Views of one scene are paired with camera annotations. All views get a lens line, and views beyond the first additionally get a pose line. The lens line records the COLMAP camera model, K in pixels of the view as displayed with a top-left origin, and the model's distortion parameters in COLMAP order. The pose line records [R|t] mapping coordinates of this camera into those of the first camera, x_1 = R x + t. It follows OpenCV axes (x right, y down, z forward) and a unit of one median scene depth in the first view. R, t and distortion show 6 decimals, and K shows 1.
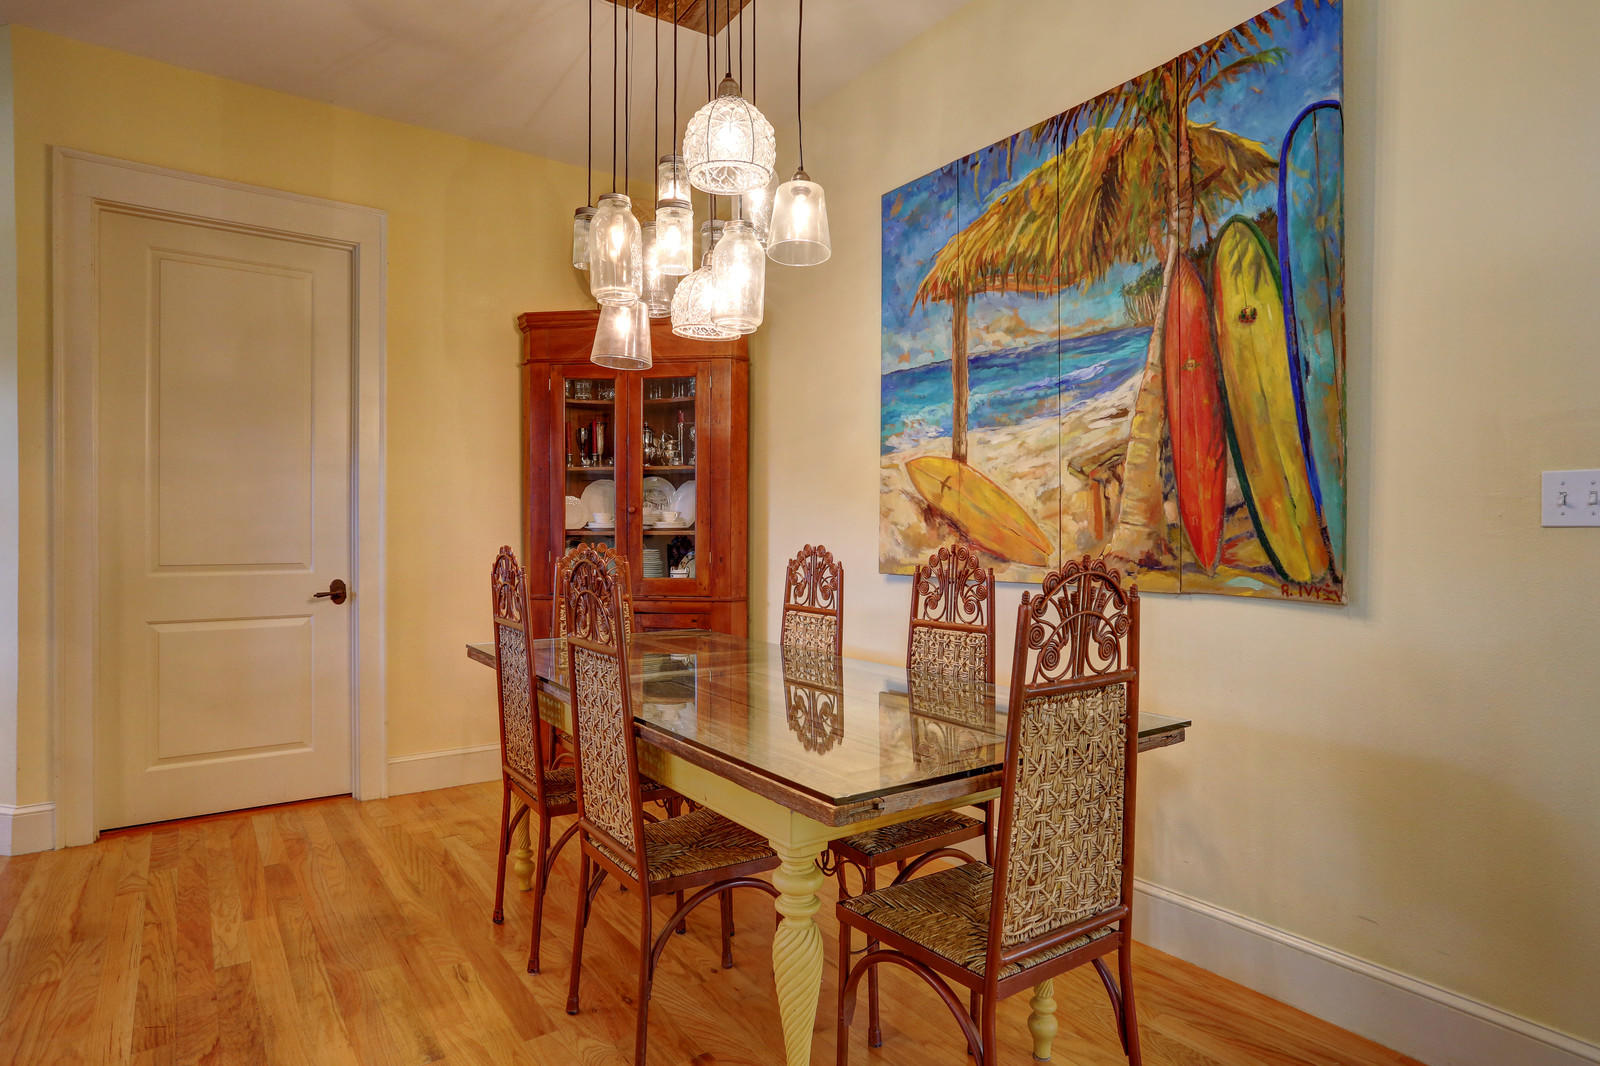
lens RADIAL K [[933.7, 0, 815.7], [0, 933.7, 537.6], [0, 0, 1]] dist [-0.045446, 0.034226]
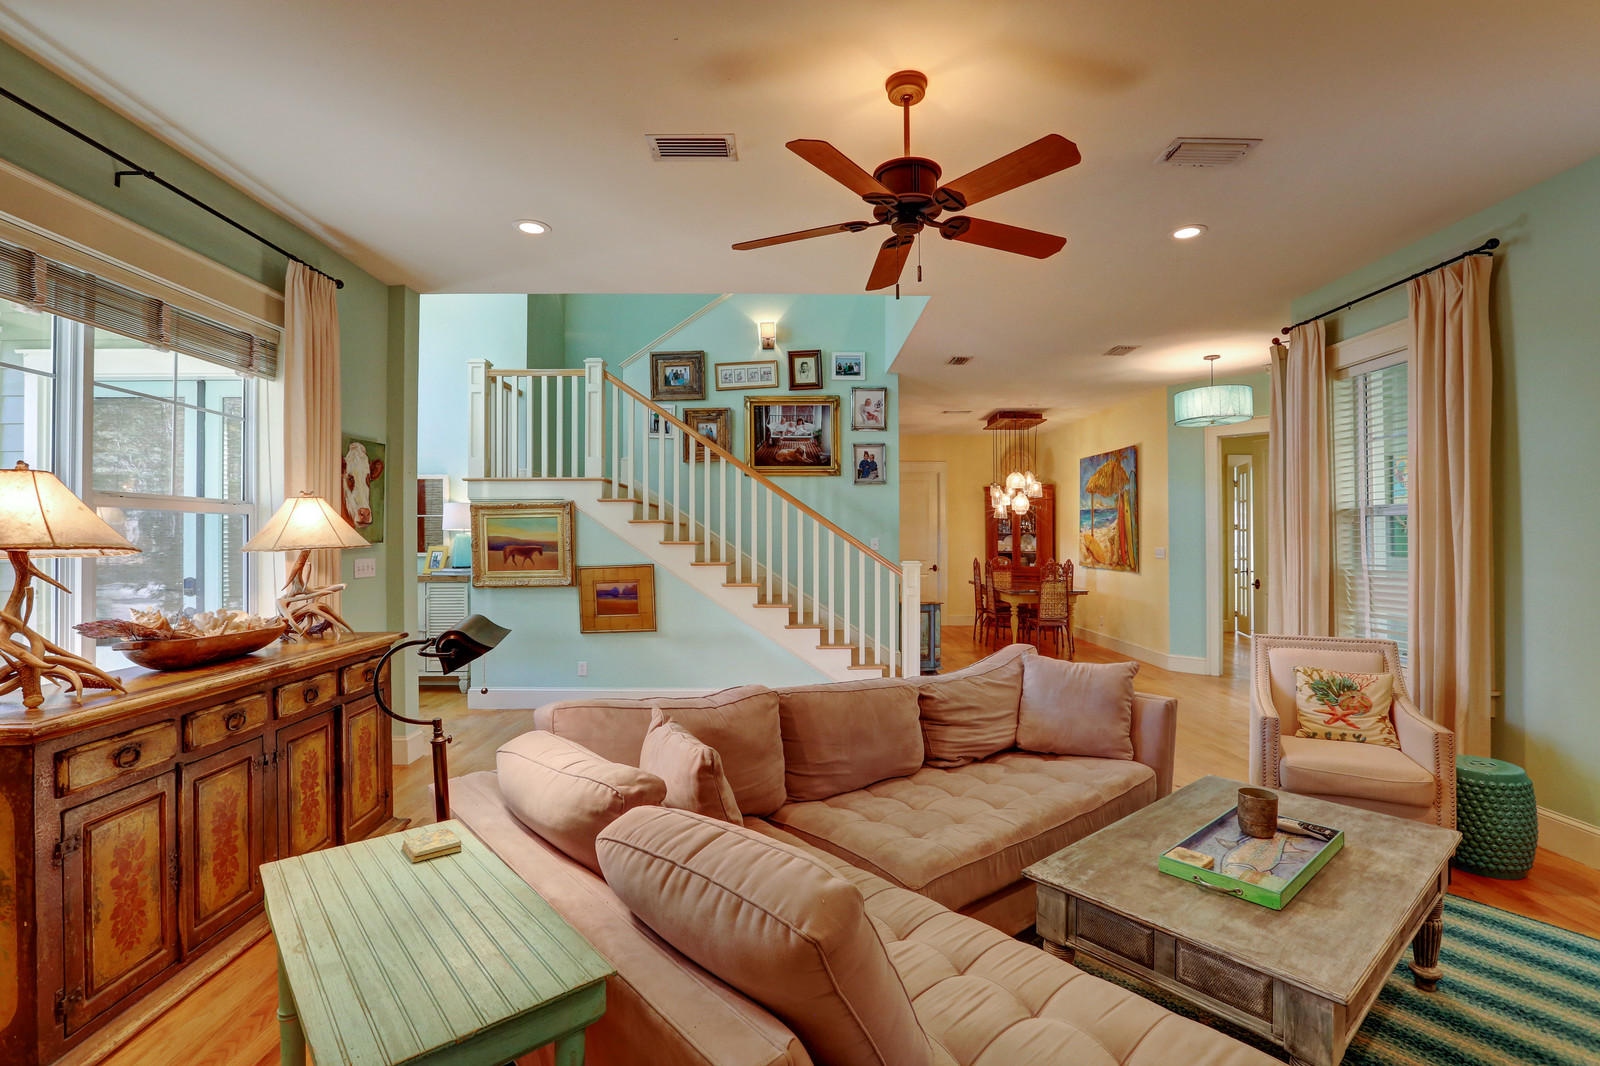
lens RADIAL K [[756.7, 0, 798.0], [0, 756.7, 534.4], [0, 0, 1]] dist [-0.039575, 0.013221]
pose [[0.832089, -0.000467, -0.554642, 1.069114], [-0.003262, 0.999978, -0.005736, -0.085045], [0.554632, 0.006582, 0.832070, -2.763046]]
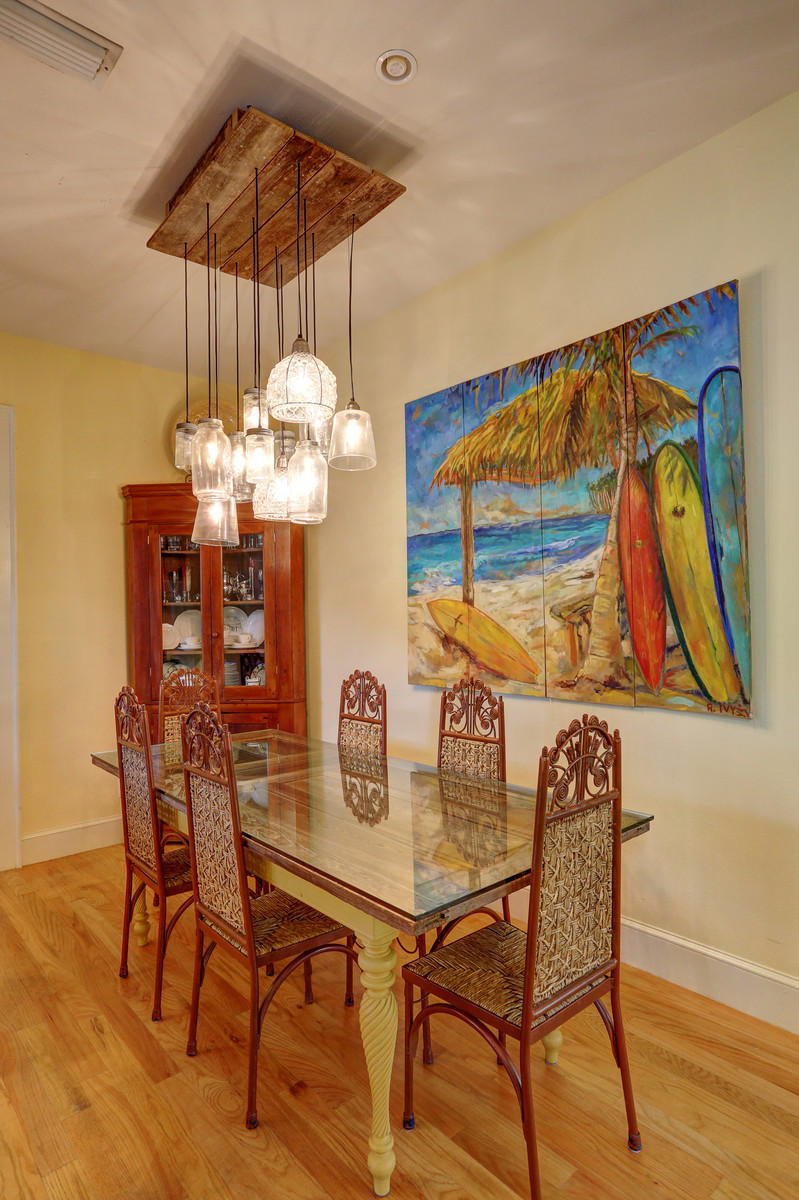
lens RADIAL K [[700.3, 0, 412.1], [0, 700.3, 601.4], [0, 0, 1]] dist [-0.045446, 0.034226]
pose [[0.994021, -0.022825, 0.106778, -0.044283], [0.024907, 0.999524, -0.018200, -0.086257], [-0.106312, 0.020750, 0.994116, -0.001151]]
